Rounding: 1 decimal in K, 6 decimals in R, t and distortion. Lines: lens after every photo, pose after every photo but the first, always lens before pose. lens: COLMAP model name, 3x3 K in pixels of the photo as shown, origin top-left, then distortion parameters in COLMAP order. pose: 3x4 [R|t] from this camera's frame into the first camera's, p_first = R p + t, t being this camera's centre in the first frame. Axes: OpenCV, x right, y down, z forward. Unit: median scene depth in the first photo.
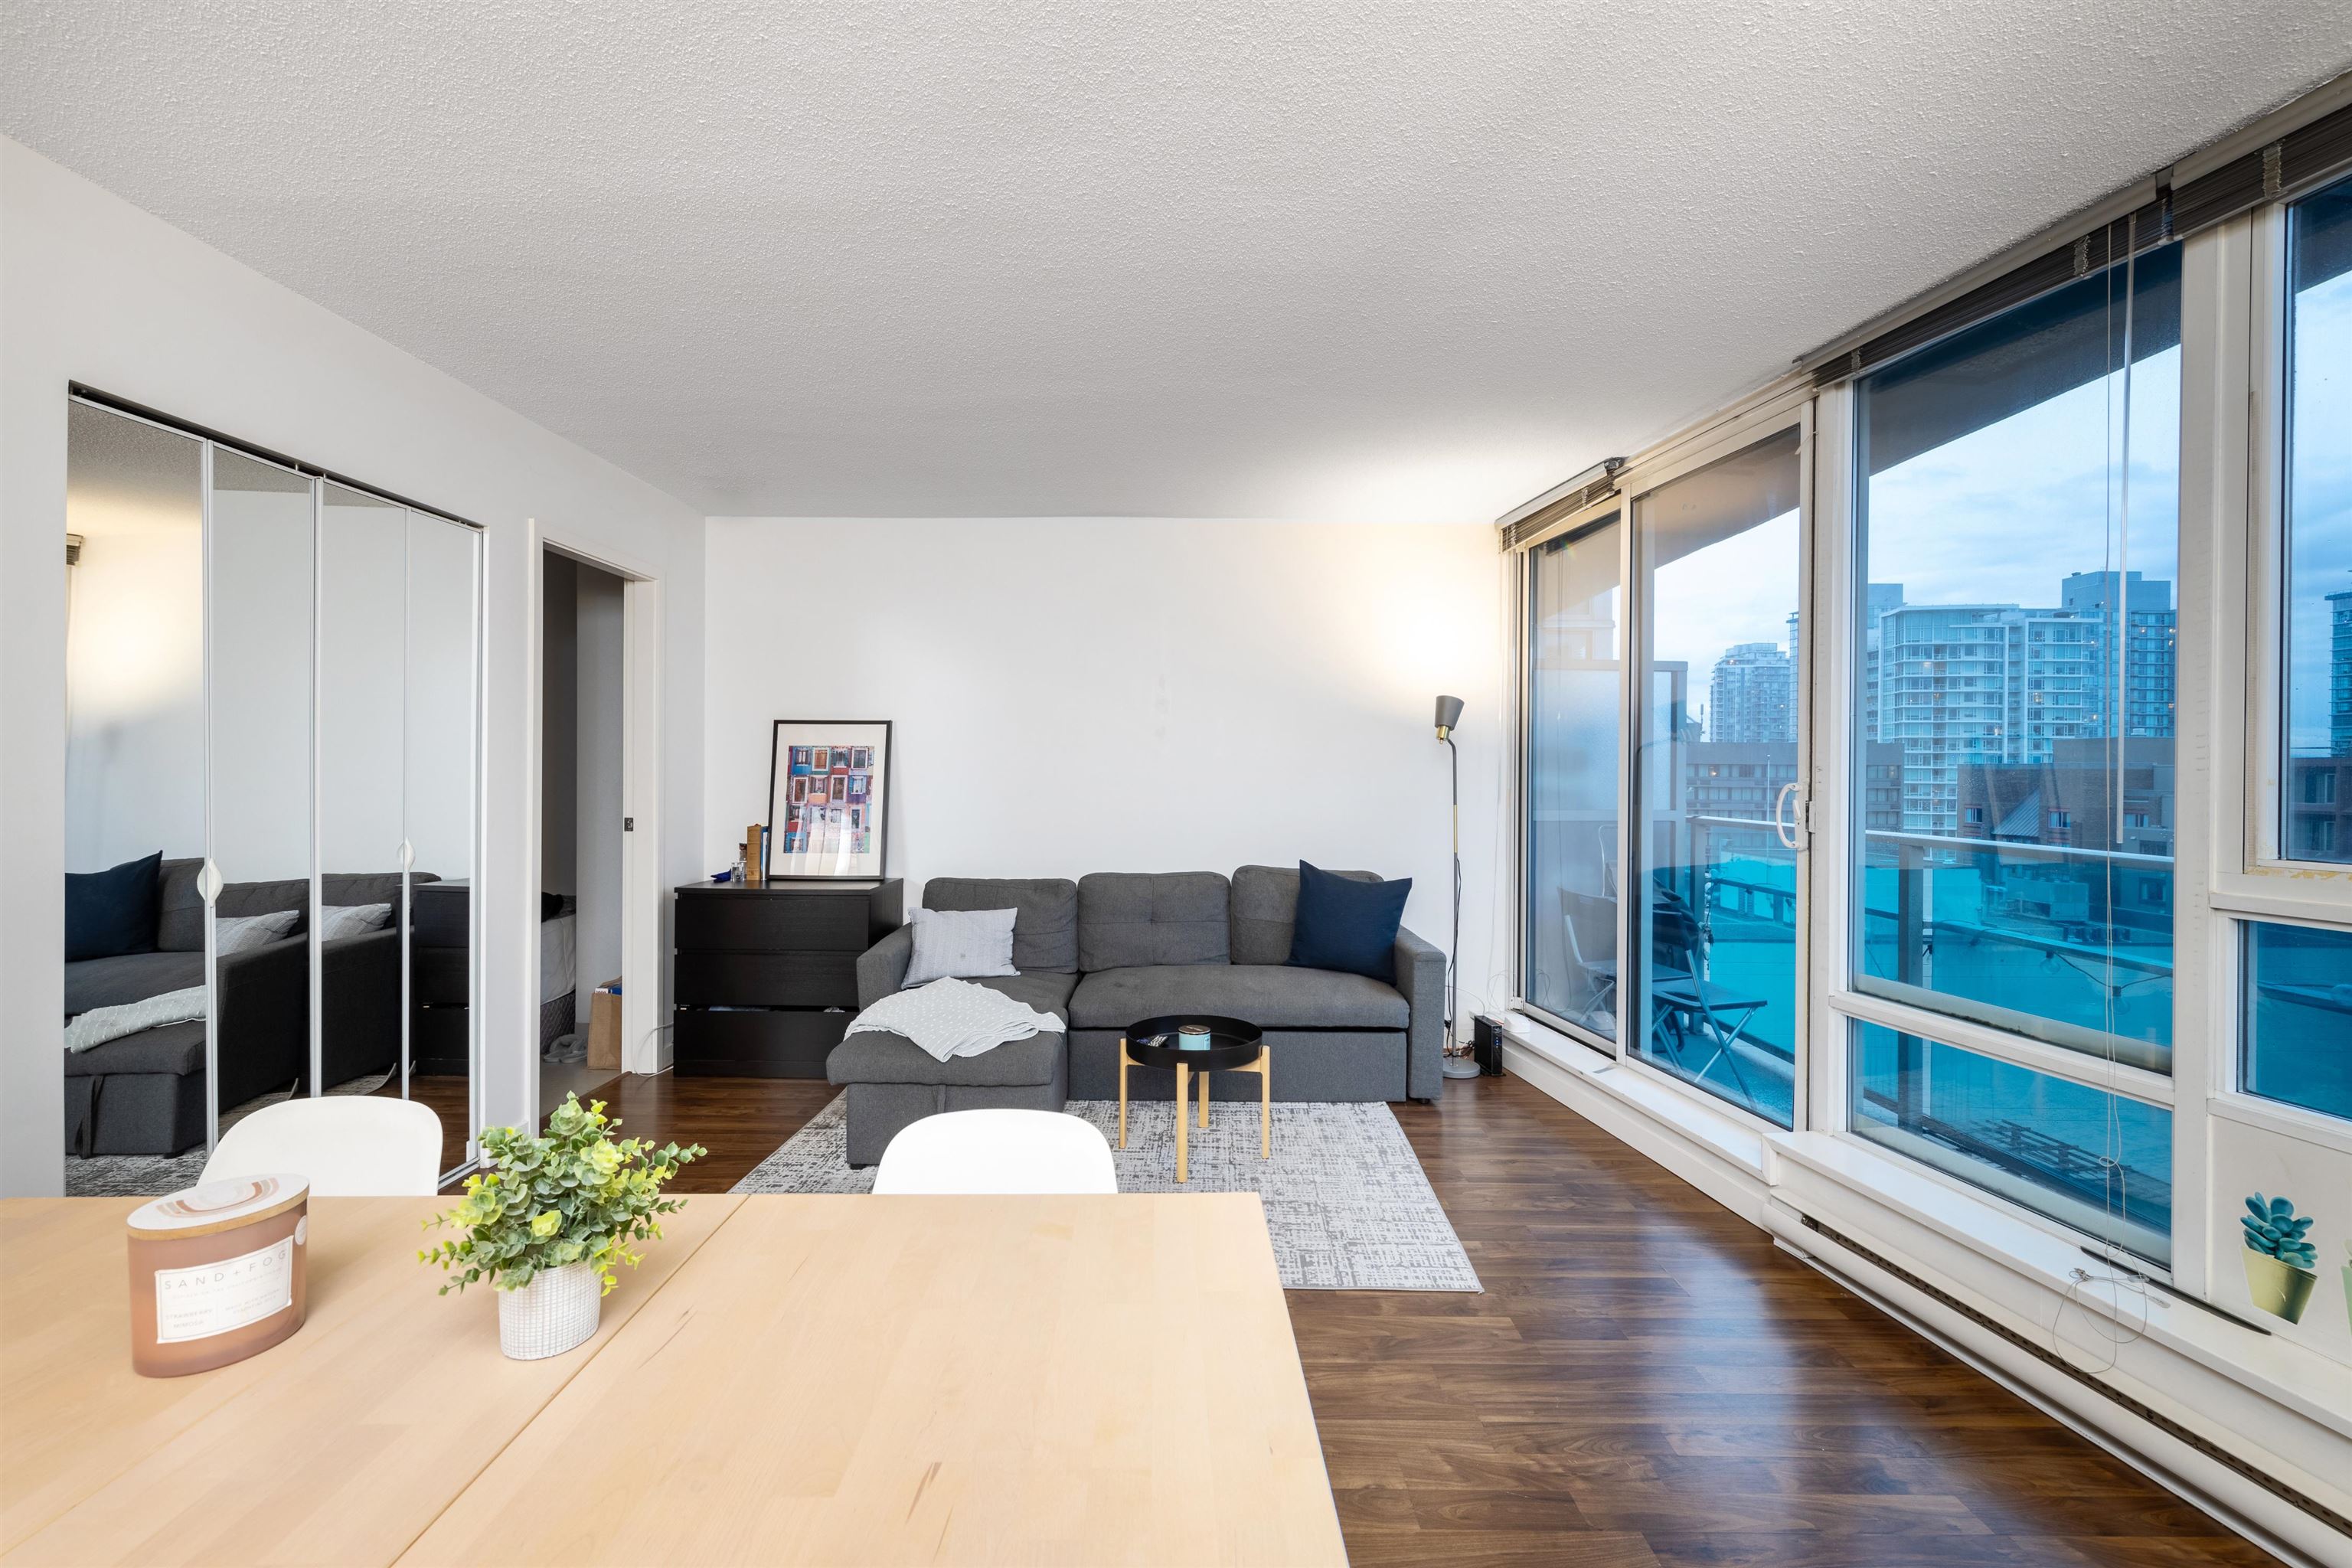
lens RADIAL K [[1002.8, 0, 1176.9], [0, 1002.8, 776.5], [0, 0, 1]] dist [0.004577, 0.000652]
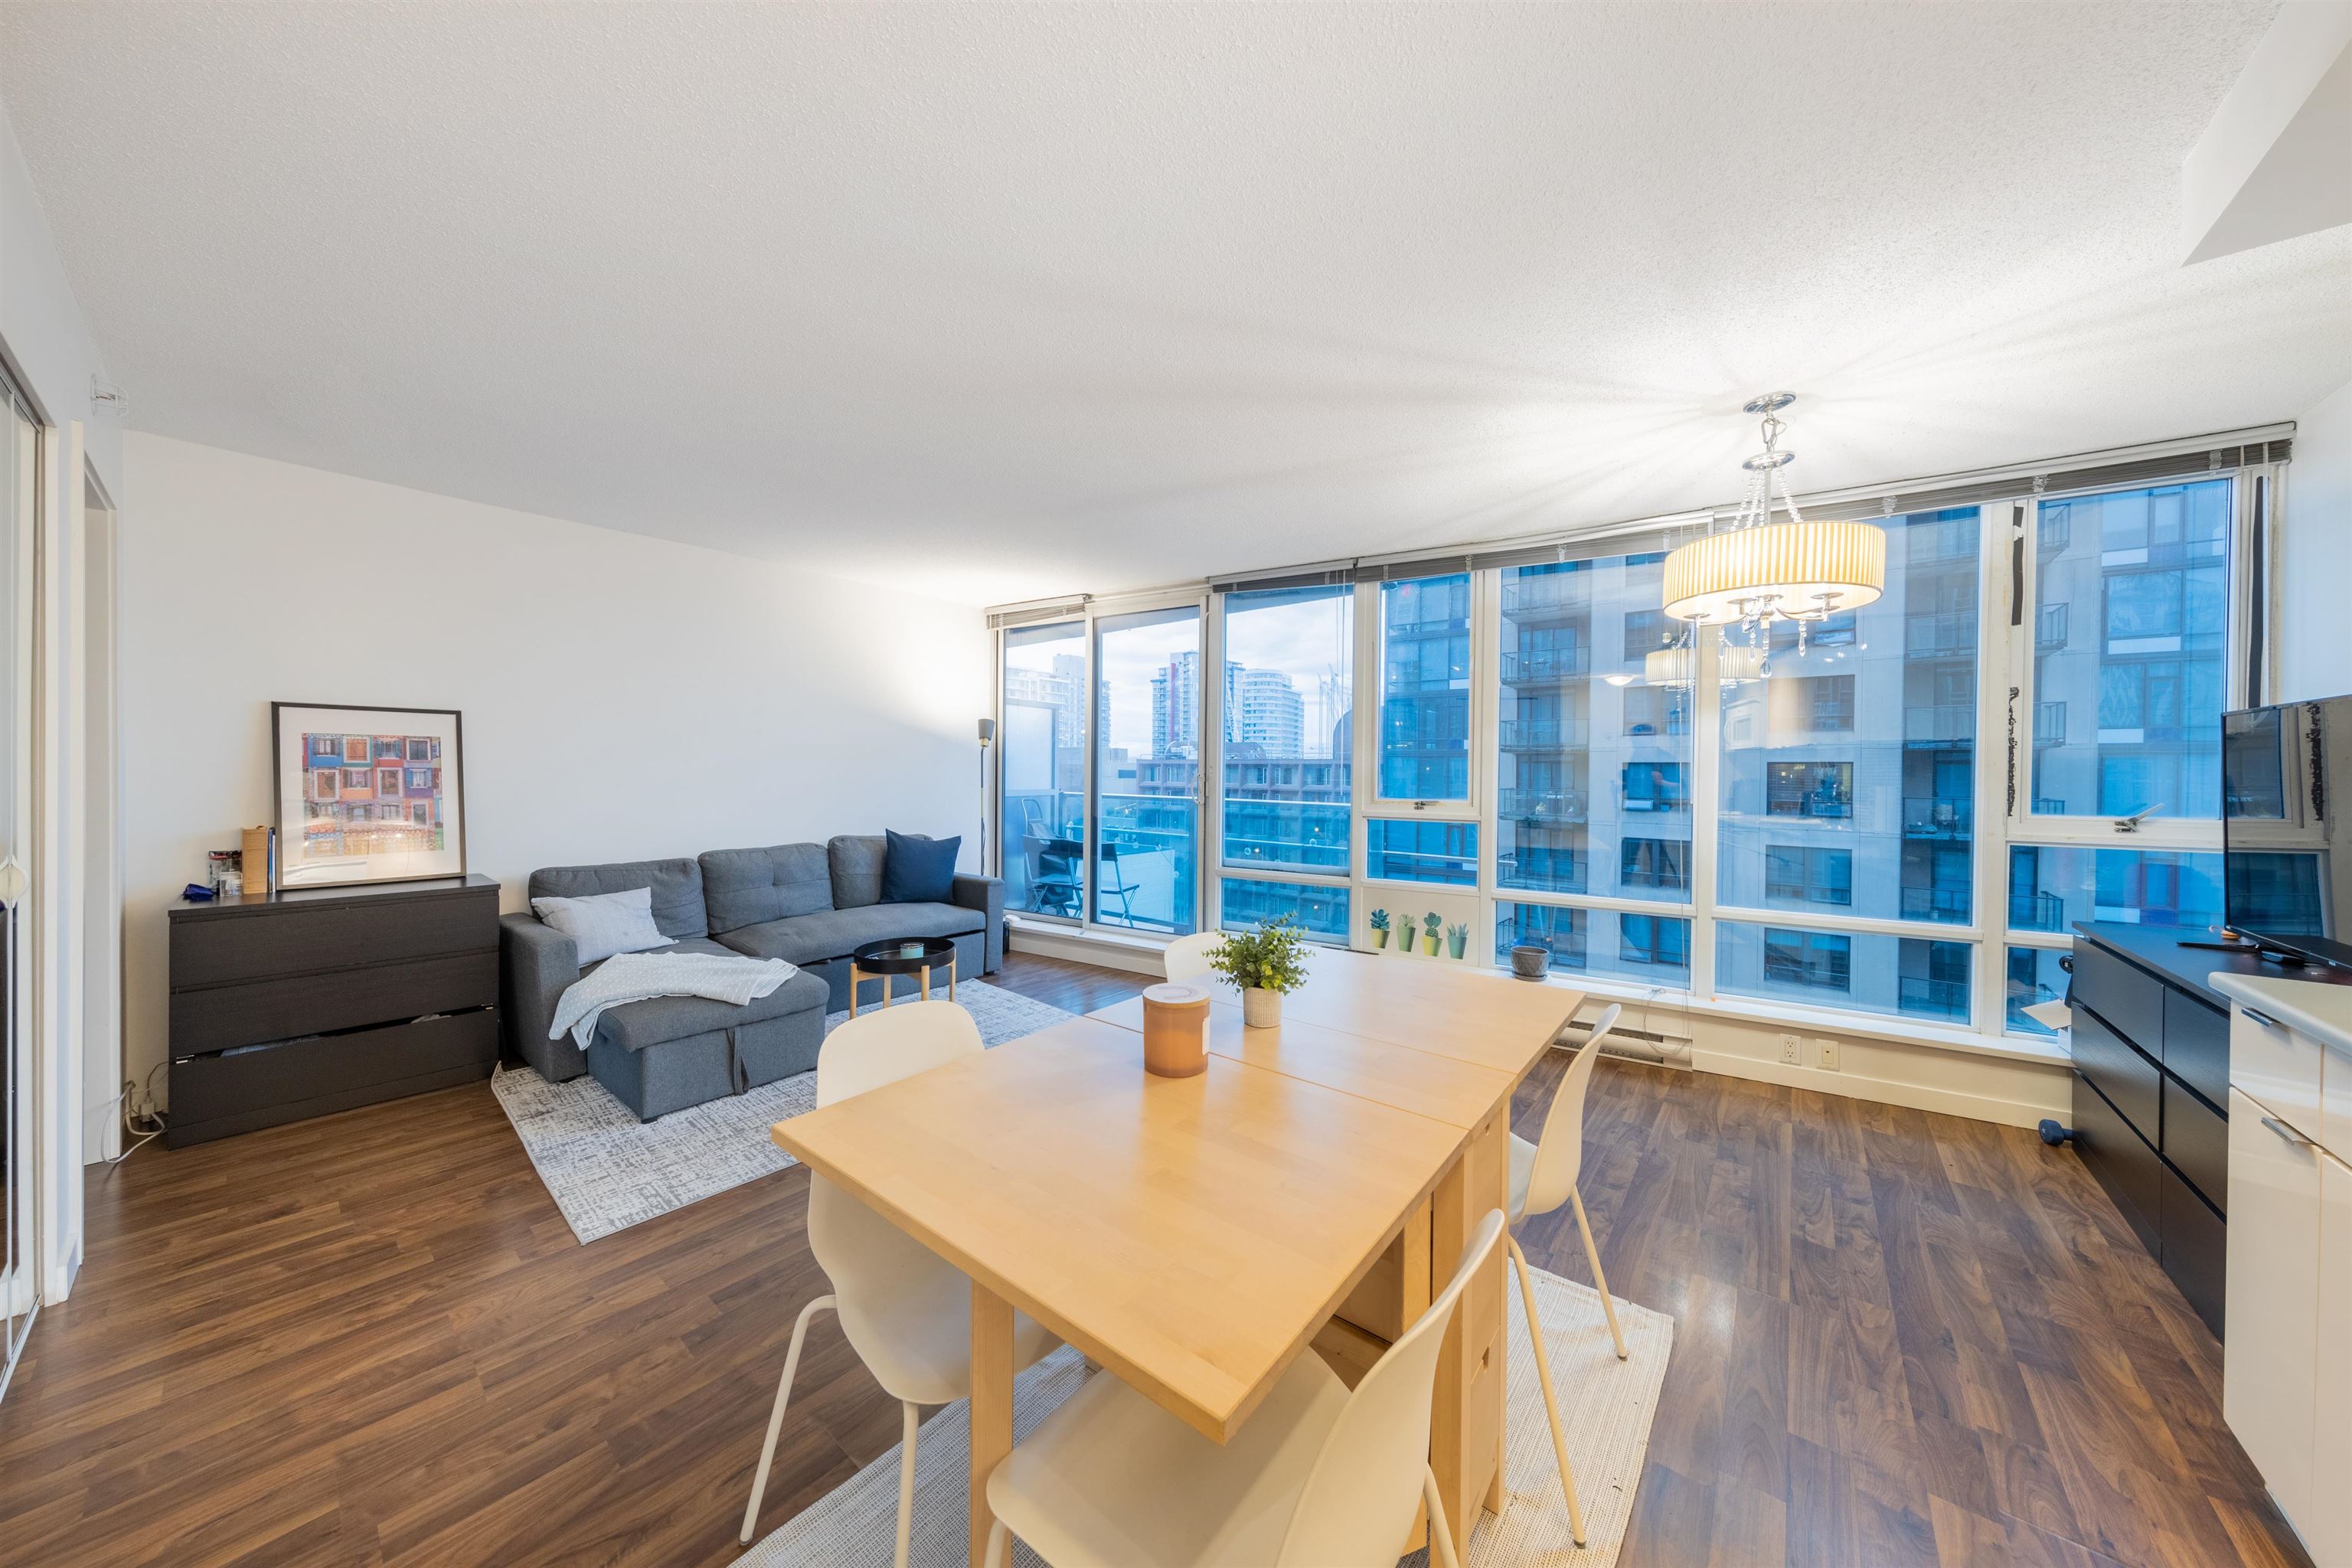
lens RADIAL K [[759.1, 0, 1172.2], [0, 759.1, 775.3], [0, 0, 1]] dist [0.004590, -0.000290]
pose [[0.636183, -0.005268, 0.771520, -0.491333], [-0.002204, 0.999960, 0.008645, -0.002099], [-0.771535, -0.007200, 0.636146, 0.014745]]
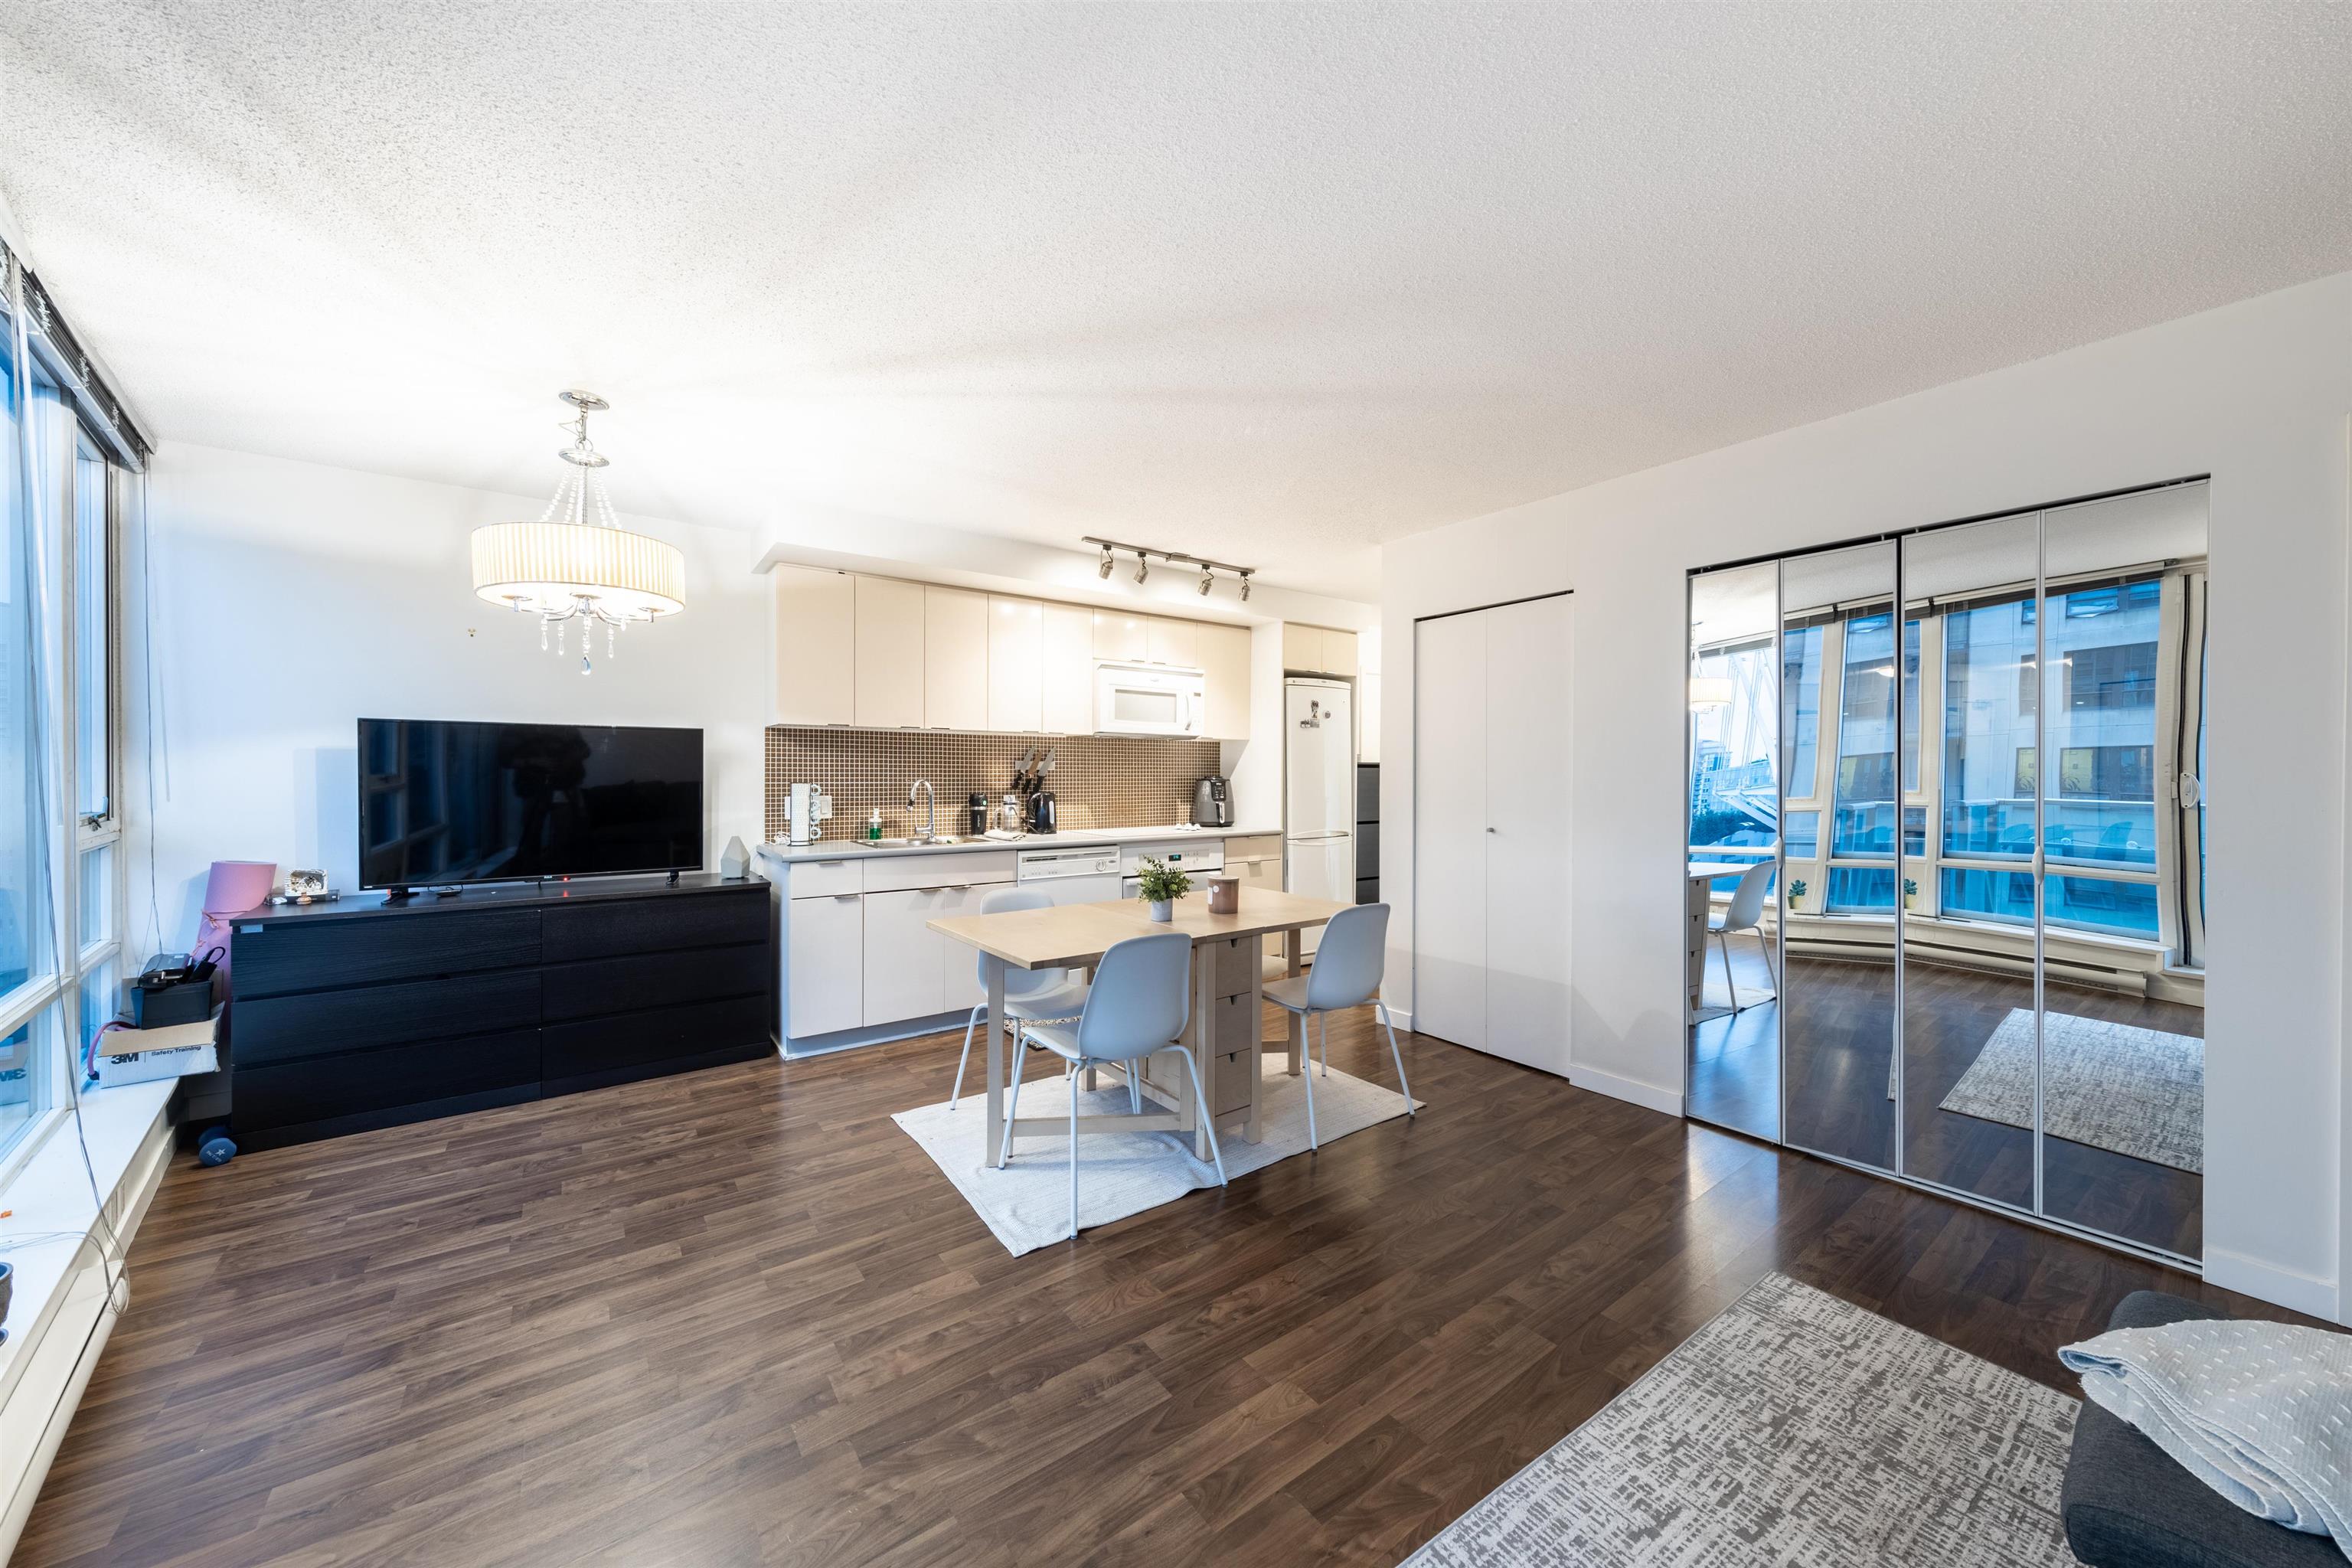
lens RADIAL K [[815.1, 0, 1172.7], [0, 815.1, 779.7], [0, 0, 1]] dist [0.001659, 0.000231]
pose [[-0.811736, -0.004077, -0.584011, 0.283102], [-0.011579, 0.999891, 0.009114, -0.003369], [0.583910, 0.014160, -0.811695, 0.847384]]
